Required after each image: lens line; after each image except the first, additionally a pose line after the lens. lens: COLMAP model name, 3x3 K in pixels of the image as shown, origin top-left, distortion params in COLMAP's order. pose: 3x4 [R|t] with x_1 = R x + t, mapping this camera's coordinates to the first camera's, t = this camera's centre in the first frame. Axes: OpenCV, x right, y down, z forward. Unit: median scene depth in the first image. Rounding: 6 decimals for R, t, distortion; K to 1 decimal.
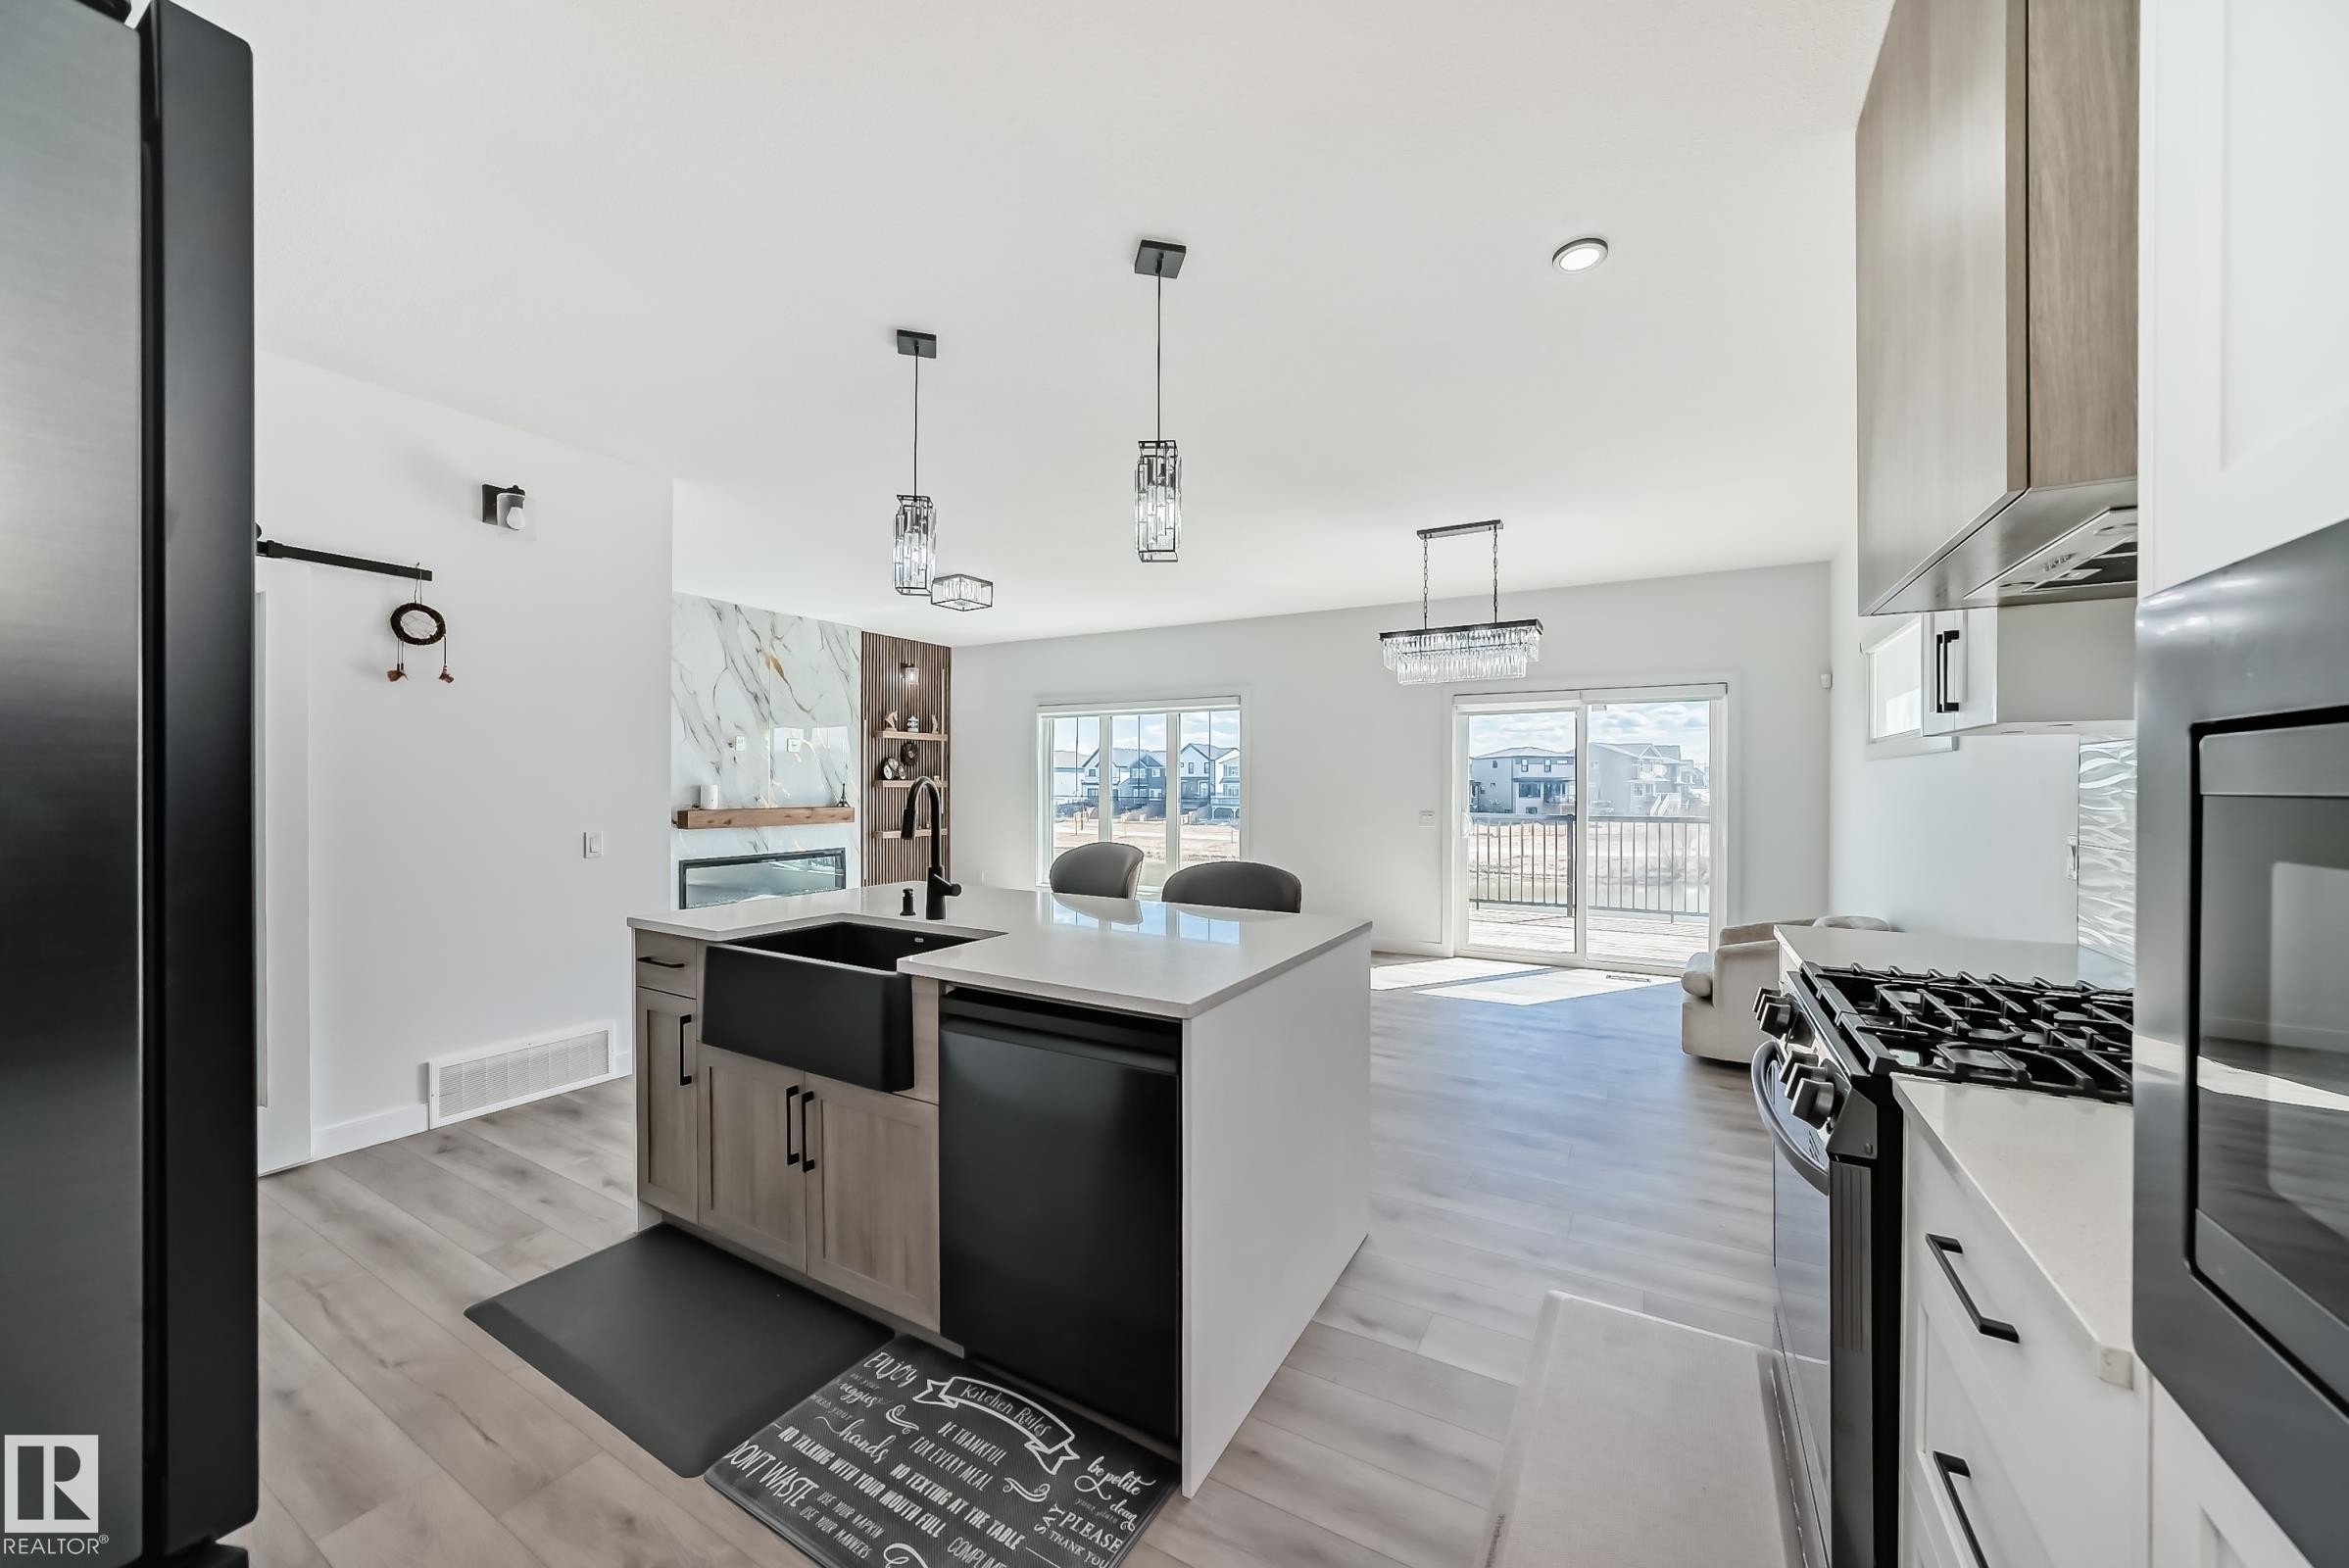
lens RADIAL K [[859.6, 0, 1188.9], [0, 859.6, 783.4], [0, 0, 1]] dist [-0.029732, 0.009452]
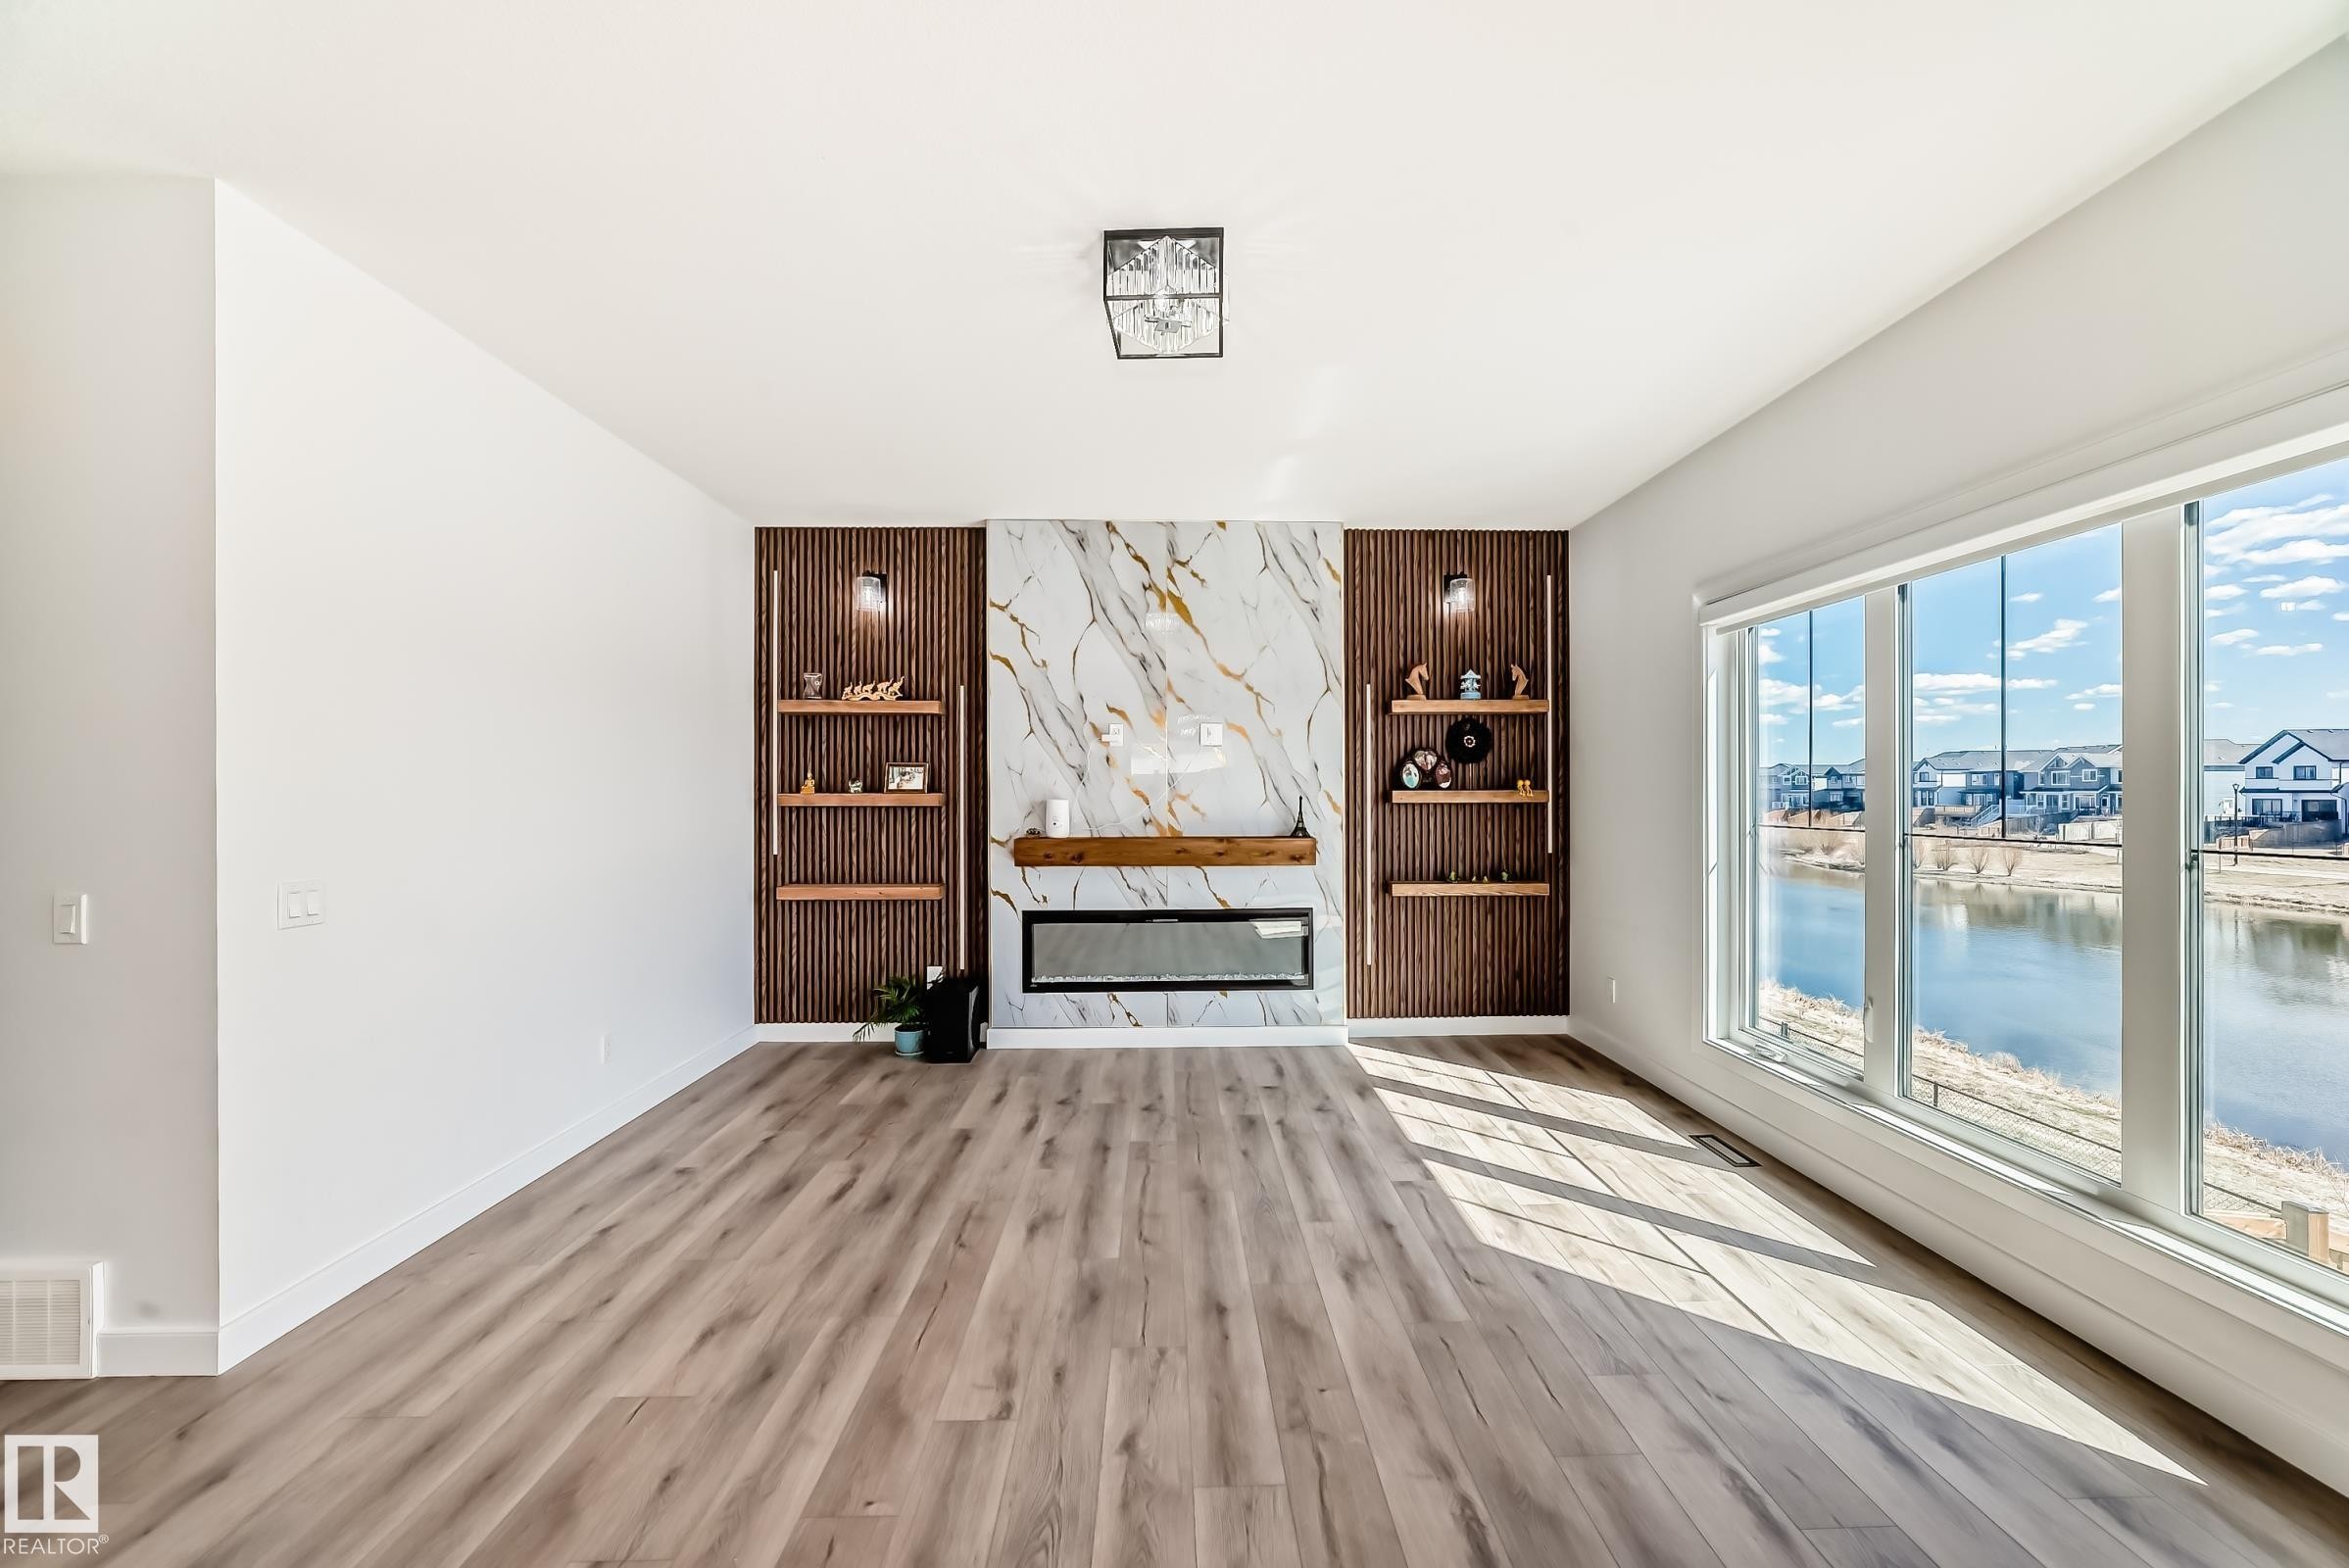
lens RADIAL K [[853.0, 0, 1184.7], [0, 853.0, 796.3], [0, 0, 1]] dist [-0.029417, 0.009086]
pose [[0.513356, -0.002585, -0.858172, 0.052037], [0.005452, 0.999985, 0.000249, -0.000471], [0.858159, -0.004807, 0.513362, 0.706842]]
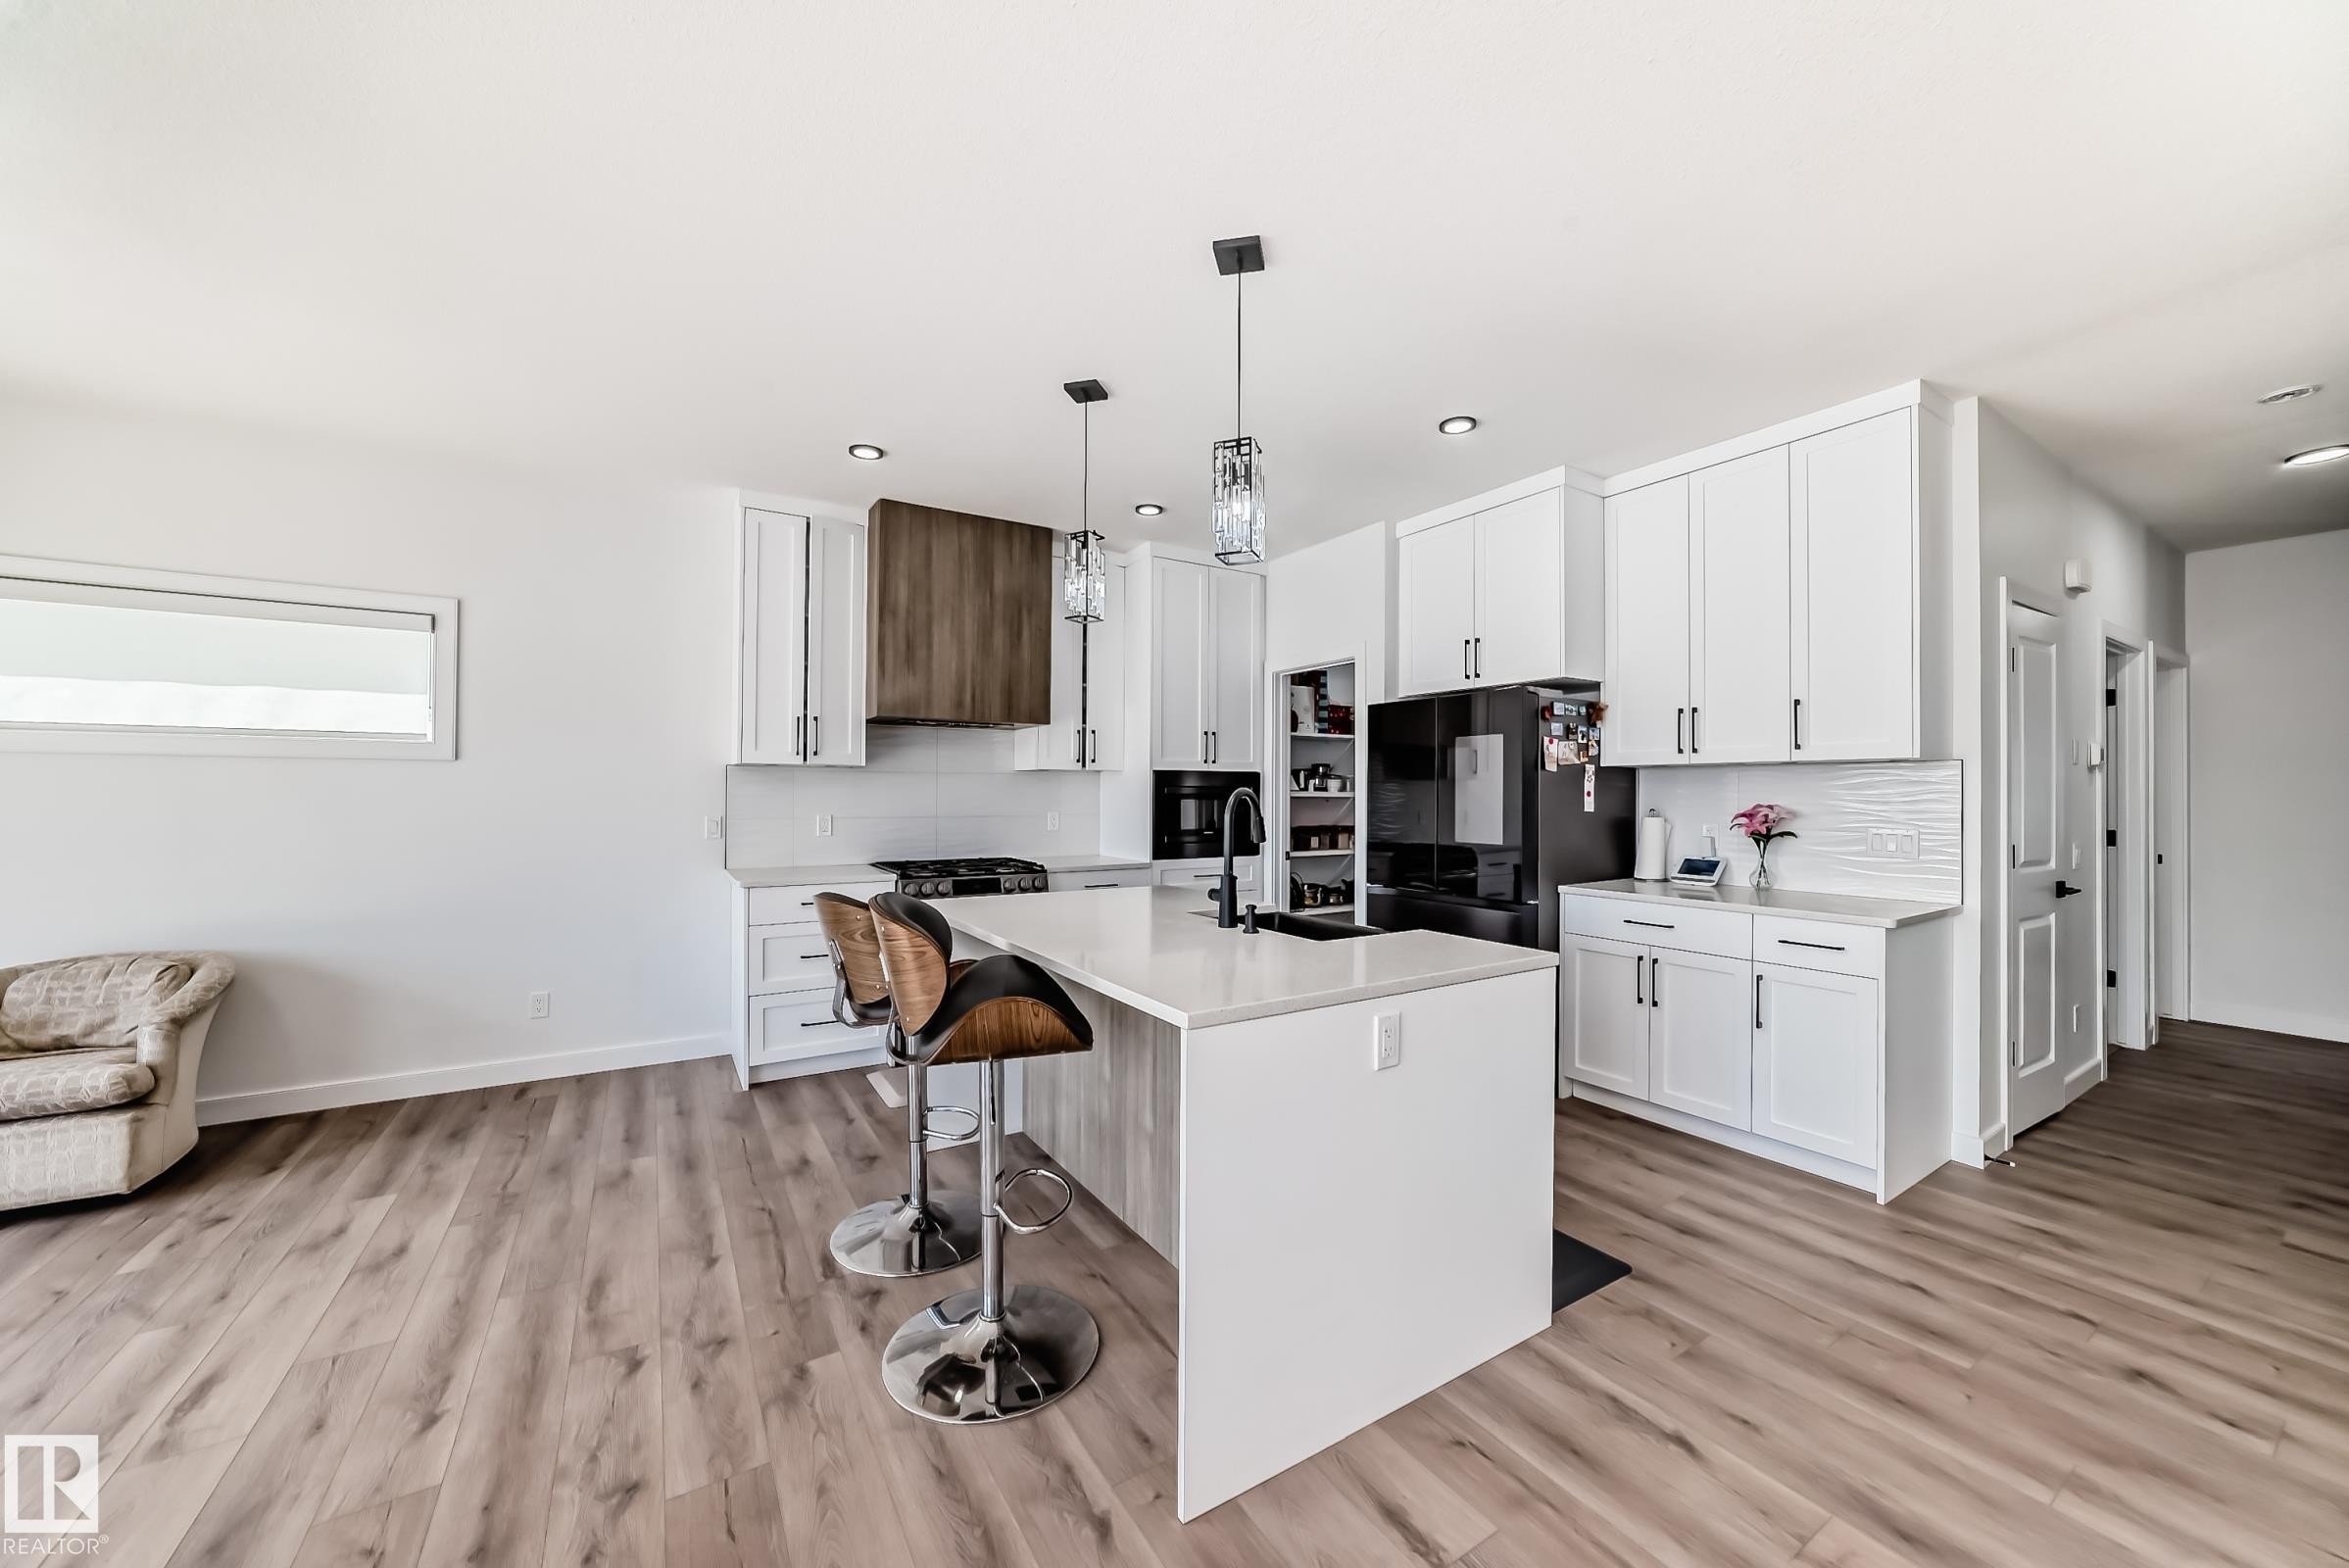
lens RADIAL K [[851.8, 0, 1184.0], [0, 851.8, 785.6], [0, 0, 1]] dist [-0.030235, 0.007679]
pose [[-0.881873, -0.002979, 0.471477, -0.259746], [-0.007134, 0.999950, -0.007025, -0.001031], [-0.471433, -0.009559, -0.881850, 0.686203]]
